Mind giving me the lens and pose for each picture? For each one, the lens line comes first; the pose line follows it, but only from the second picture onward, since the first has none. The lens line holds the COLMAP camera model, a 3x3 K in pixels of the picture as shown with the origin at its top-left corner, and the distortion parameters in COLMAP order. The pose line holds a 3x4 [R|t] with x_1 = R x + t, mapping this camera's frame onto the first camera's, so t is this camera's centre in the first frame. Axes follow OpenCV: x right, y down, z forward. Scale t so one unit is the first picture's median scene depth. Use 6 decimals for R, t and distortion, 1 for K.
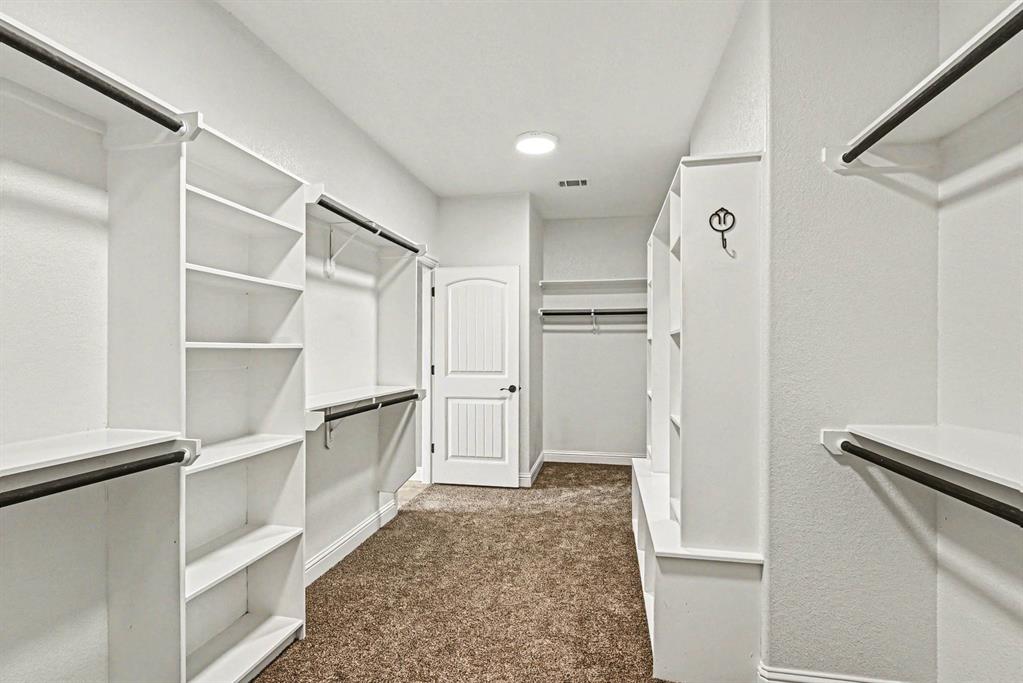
lens RADIAL K [[465.9, 0, 512.5], [0, 465.9, 346.1], [0, 0, 1]] dist [0.001079, -0.000214]
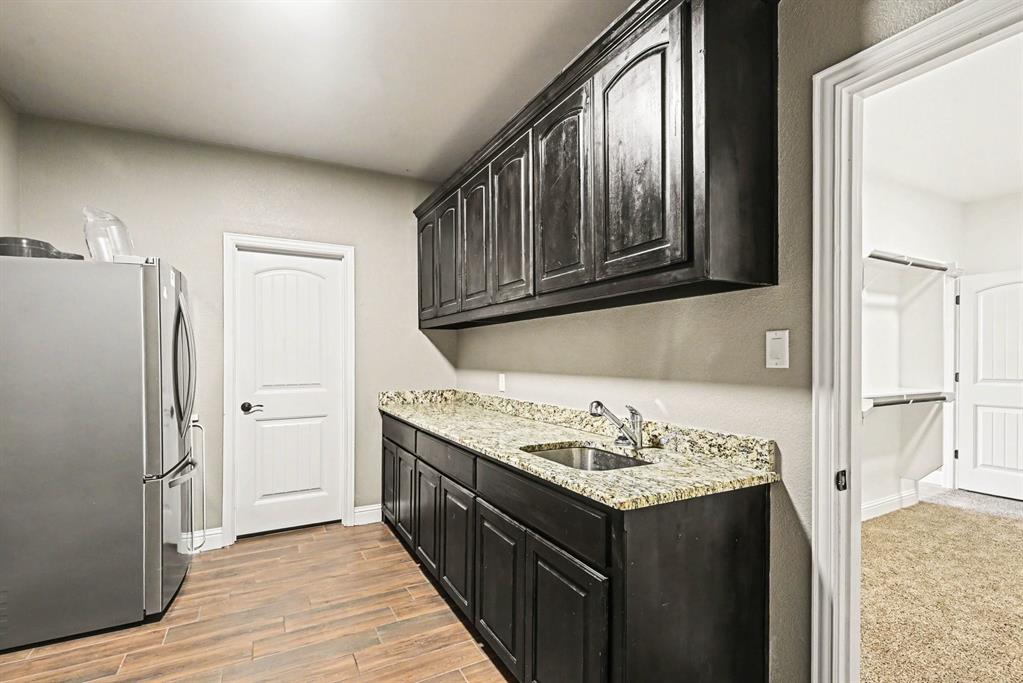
lens RADIAL K [[465.9, 0, 530.8], [0, 465.9, 359.5], [0, 0, 1]] dist [0.001079, -0.000214]
pose [[0.639618, 0.005345, -0.768674, 0.020653], [0.004749, 0.999929, 0.010905, -0.003676], [0.768678, -0.010626, 0.639548, -0.477706]]
